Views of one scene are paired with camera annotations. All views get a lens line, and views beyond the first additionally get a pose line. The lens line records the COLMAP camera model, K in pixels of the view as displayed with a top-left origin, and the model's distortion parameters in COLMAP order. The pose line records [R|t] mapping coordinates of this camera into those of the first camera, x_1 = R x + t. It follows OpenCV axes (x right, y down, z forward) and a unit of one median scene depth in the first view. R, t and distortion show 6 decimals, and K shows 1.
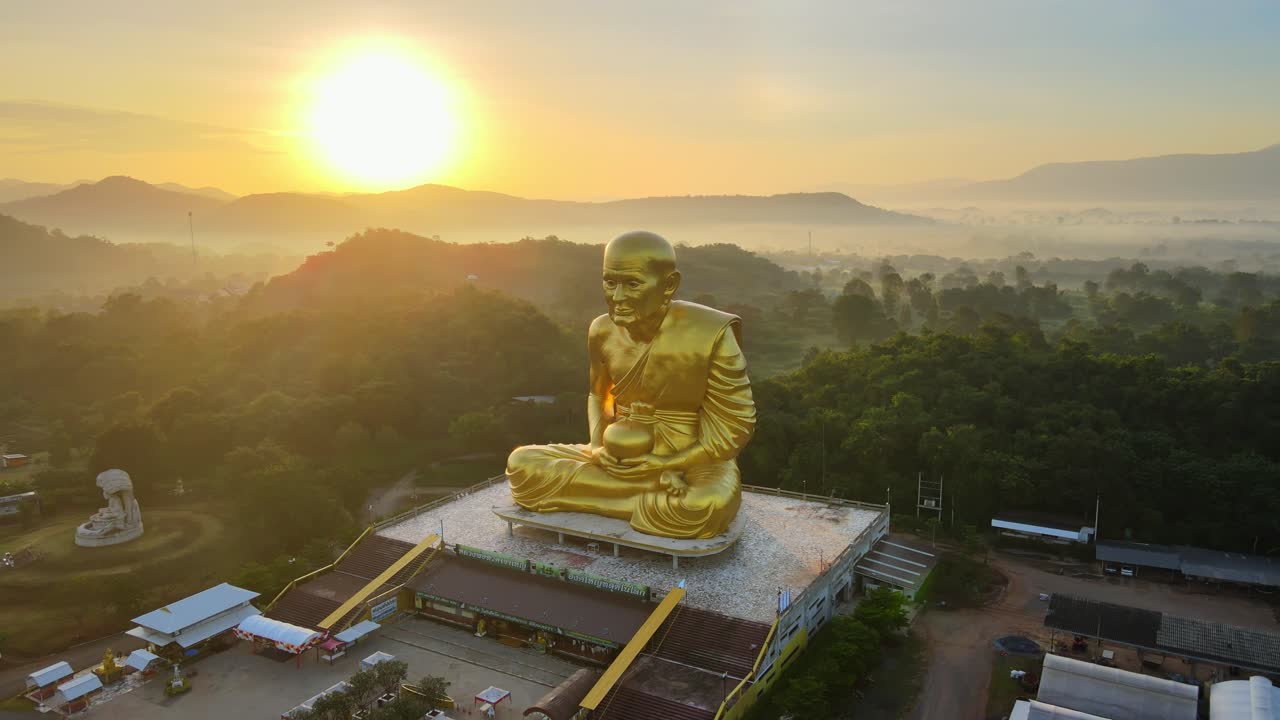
lens RADIAL K [[944.9, 0, 639.0], [0, 944.9, 410.6], [0, 0, 1]] dist [0.002161, 0.007175]
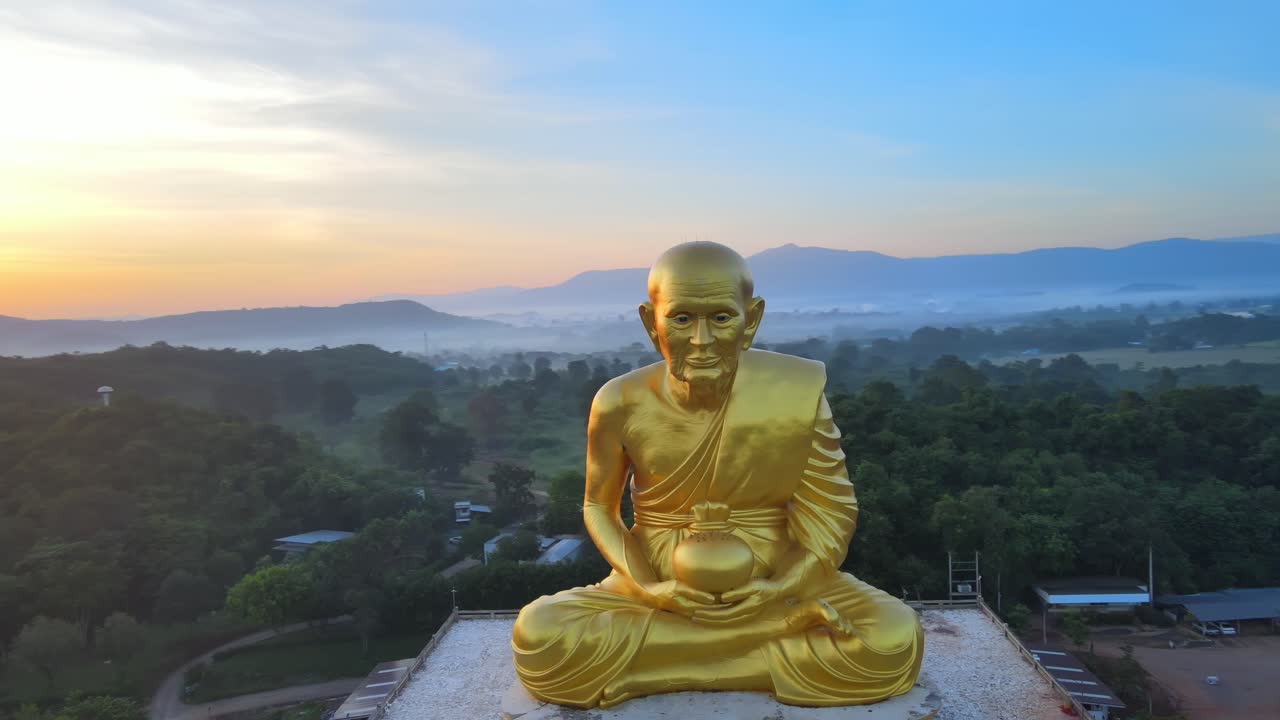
lens RADIAL K [[944.9, 0, 639.0], [0, 944.9, 410.6], [0, 0, 1]] dist [0.002161, 0.007175]
pose [[0.896118, -0.079139, 0.436702, -0.326199], [0.128477, 0.988100, -0.084574, -0.022837], [-0.424812, 0.131895, 0.895622, 0.431697]]
